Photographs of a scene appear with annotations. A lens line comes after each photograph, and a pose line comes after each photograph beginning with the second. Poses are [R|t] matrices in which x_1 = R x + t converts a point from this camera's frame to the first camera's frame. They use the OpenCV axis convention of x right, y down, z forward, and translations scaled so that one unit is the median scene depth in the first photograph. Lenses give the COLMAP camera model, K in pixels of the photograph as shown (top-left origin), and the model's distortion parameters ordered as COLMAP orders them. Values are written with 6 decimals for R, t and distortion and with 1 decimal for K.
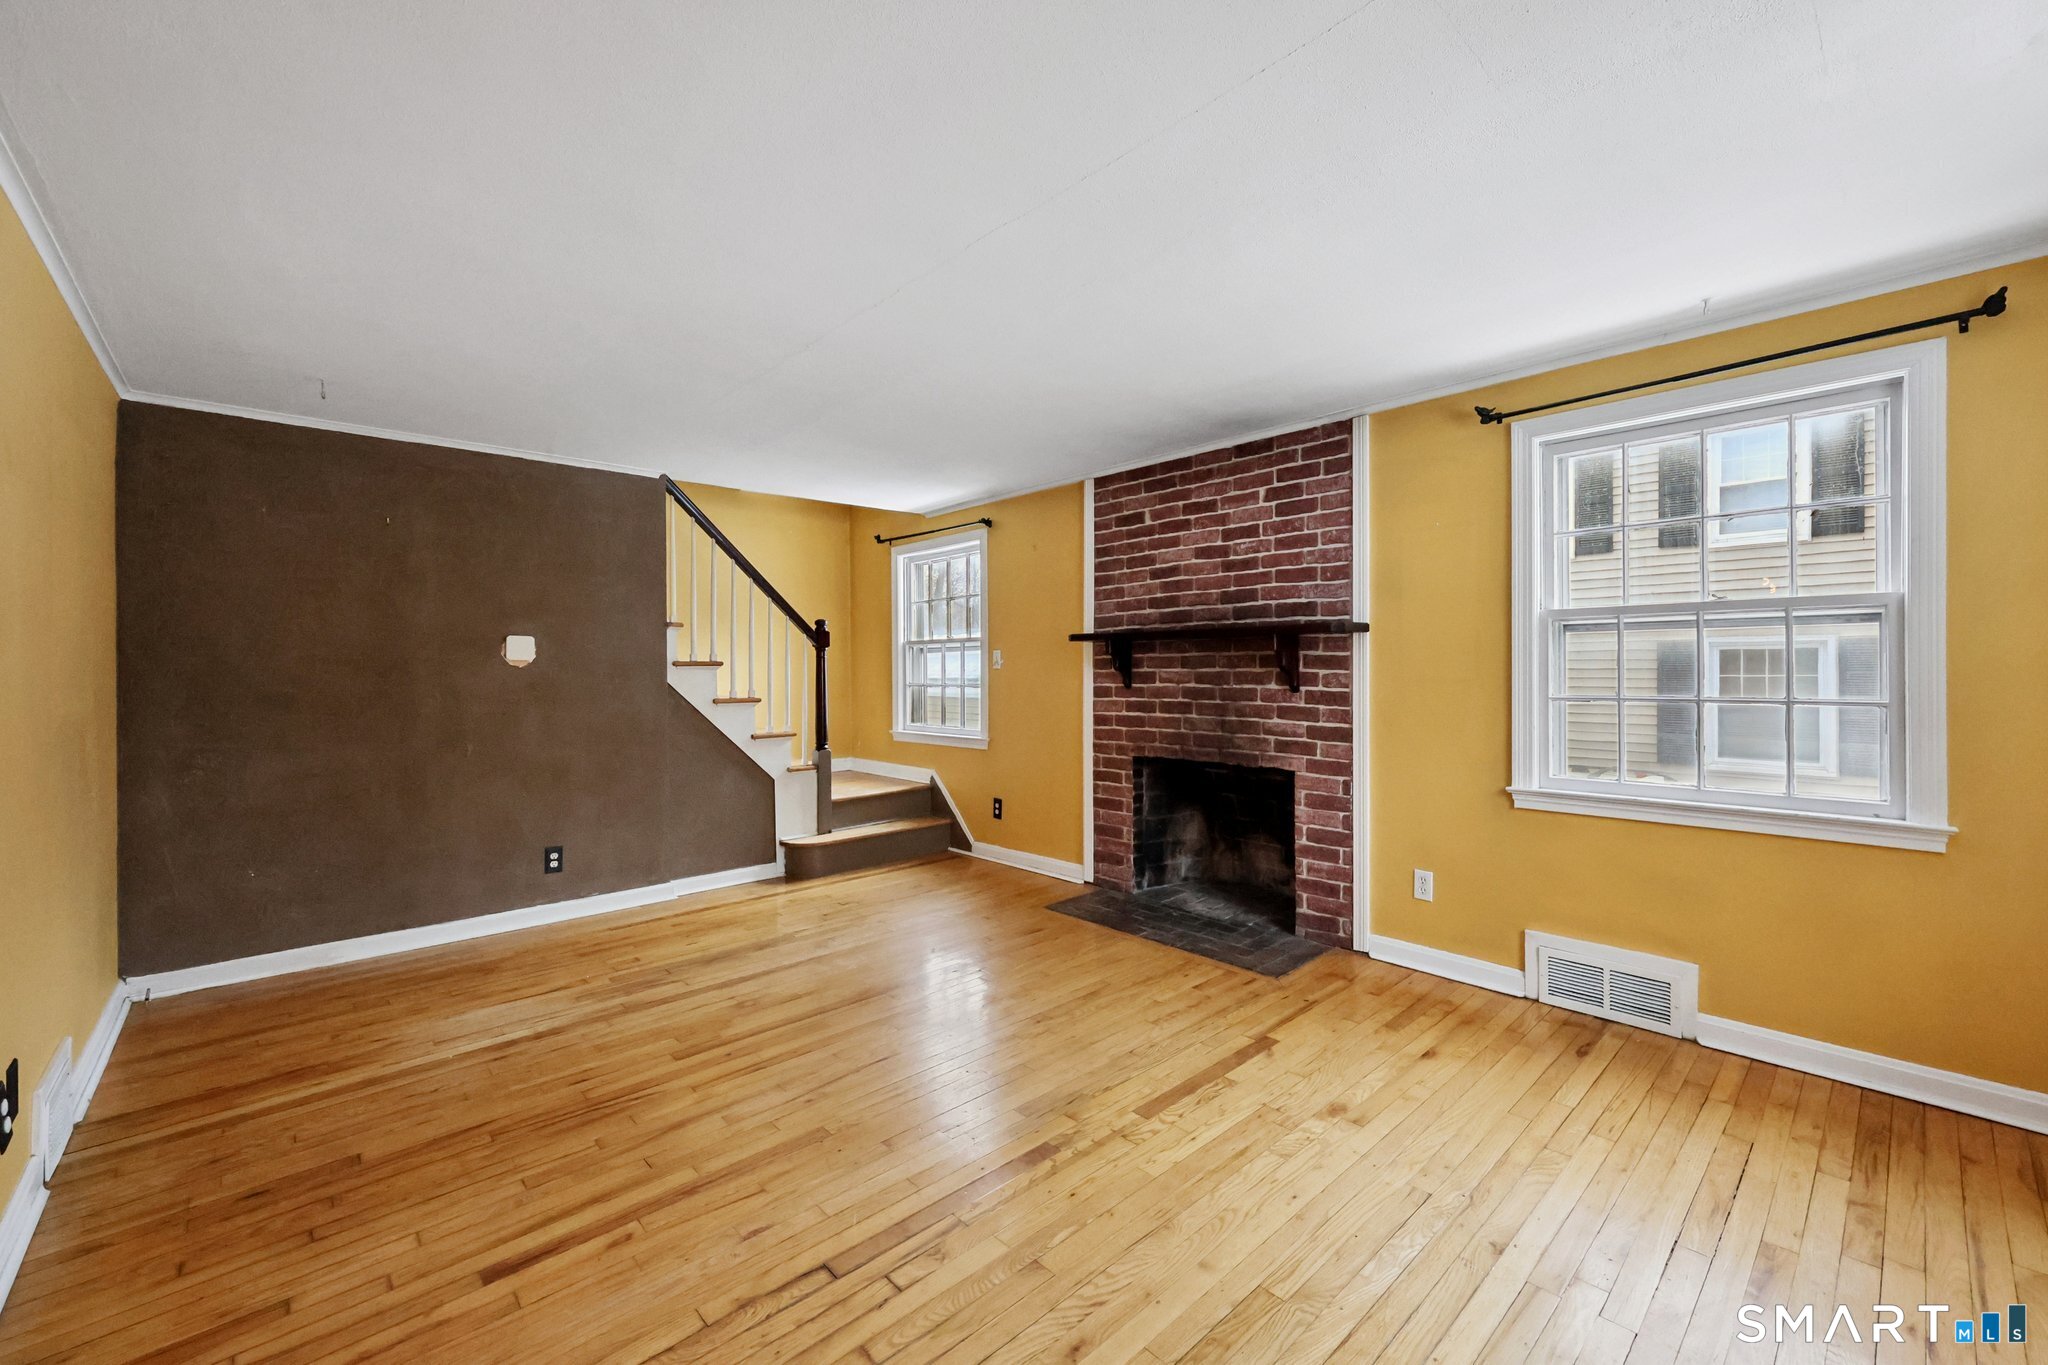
lens RADIAL K [[819.2, 0, 1026.7], [0, 819.2, 673.4], [0, 0, 1]] dist [-0.001057, 0.000138]
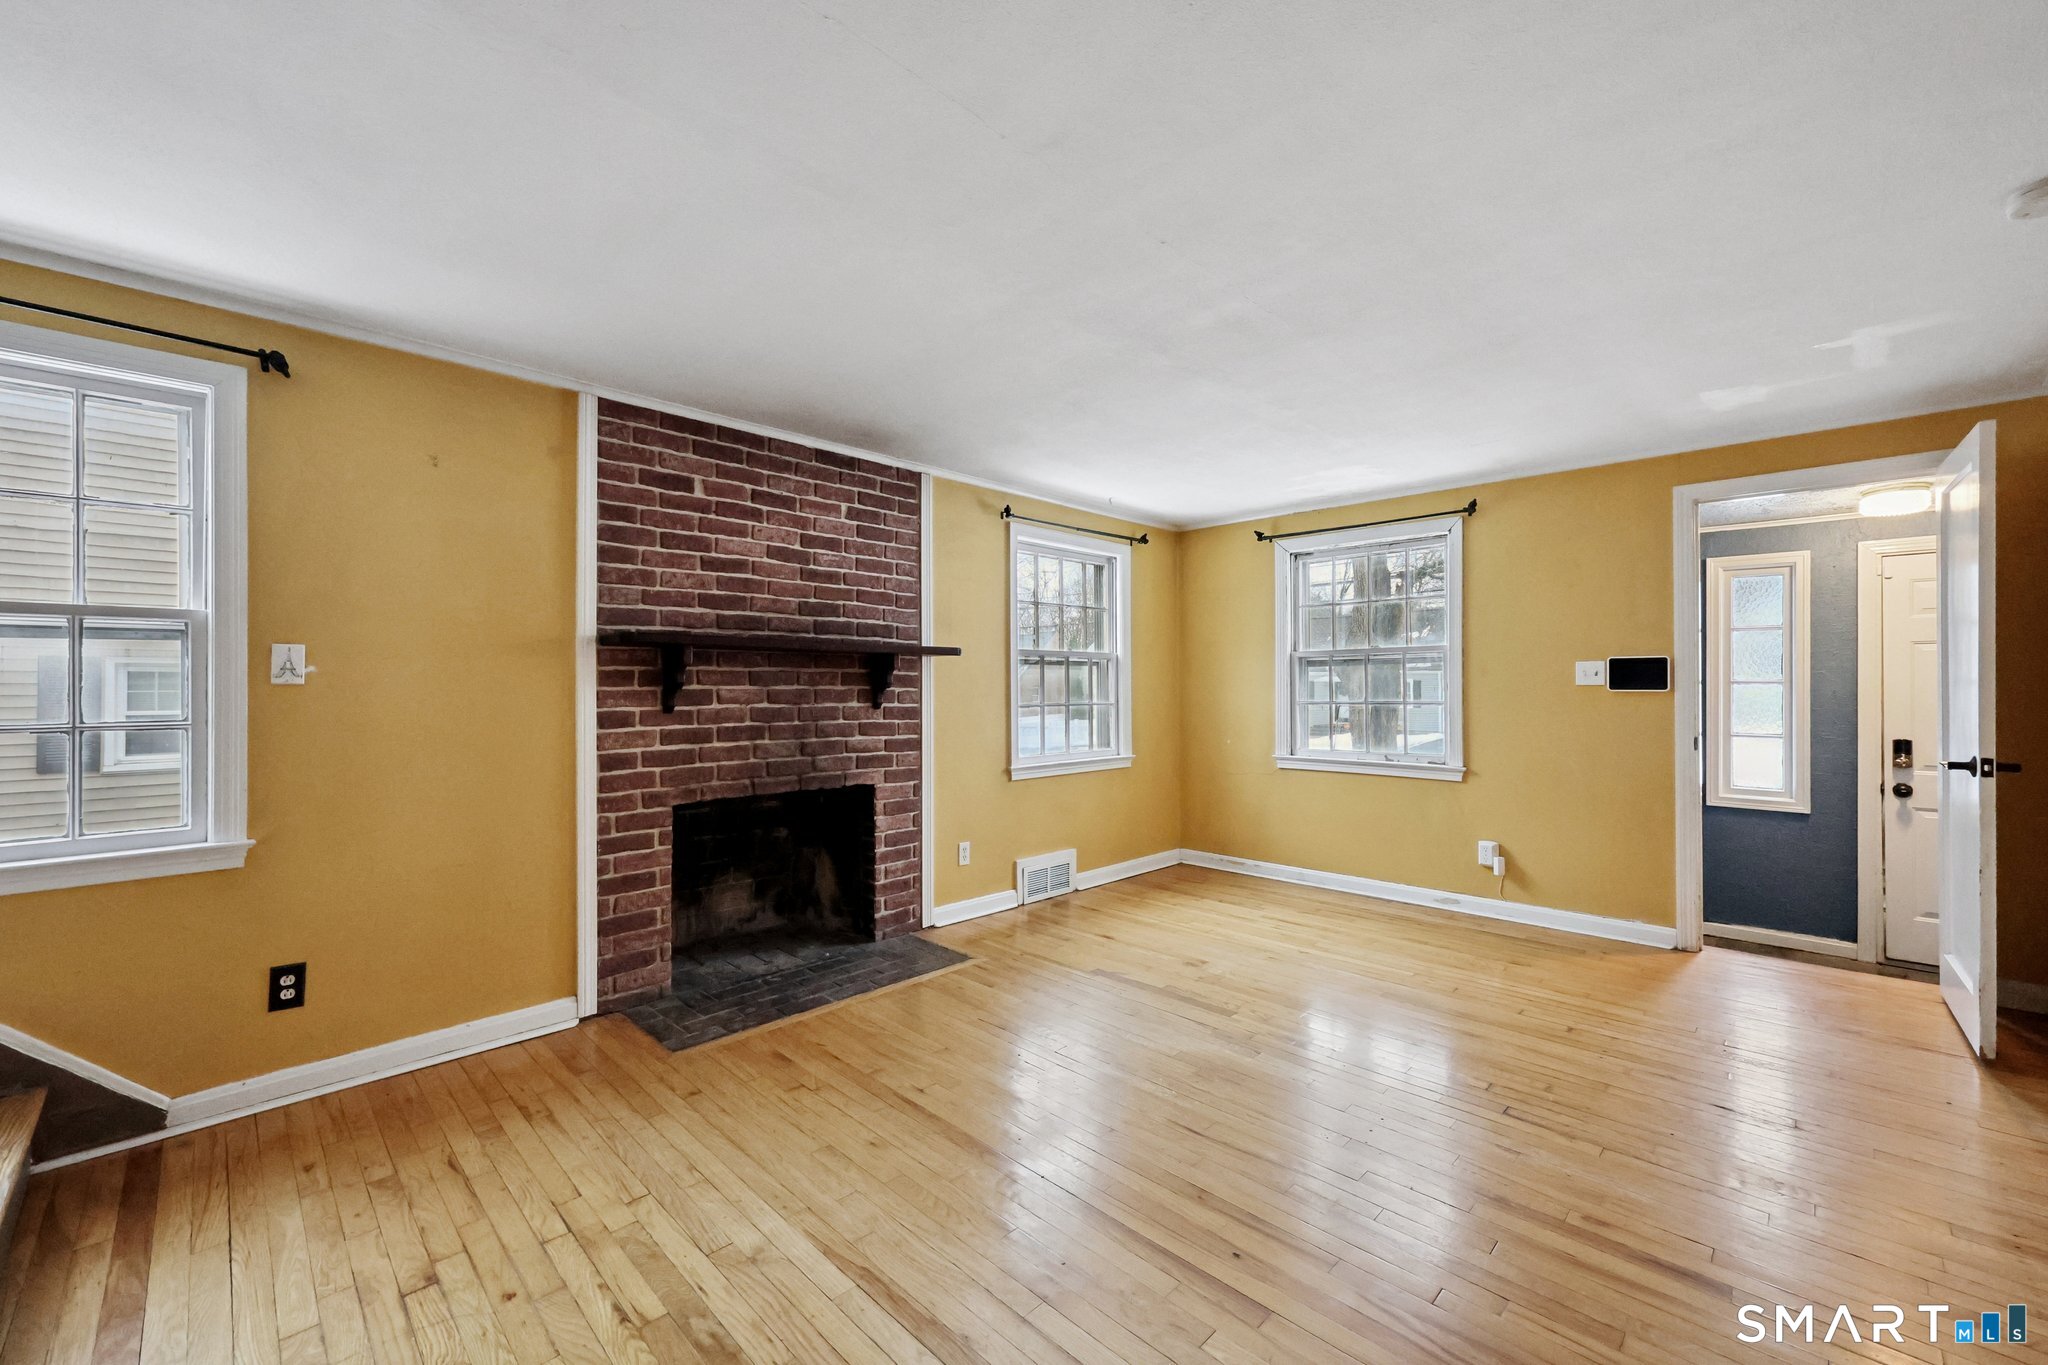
lens RADIAL K [[819.2, 0, 1027.2], [0, 819.2, 684.9], [0, 0, 1]] dist [-0.001057, 0.000138]
pose [[-0.044137, 0.010862, 0.998966, -0.702247], [0.009322, 0.999902, -0.010461, 0.004731], [-0.998982, 0.008851, -0.044234, 0.816854]]
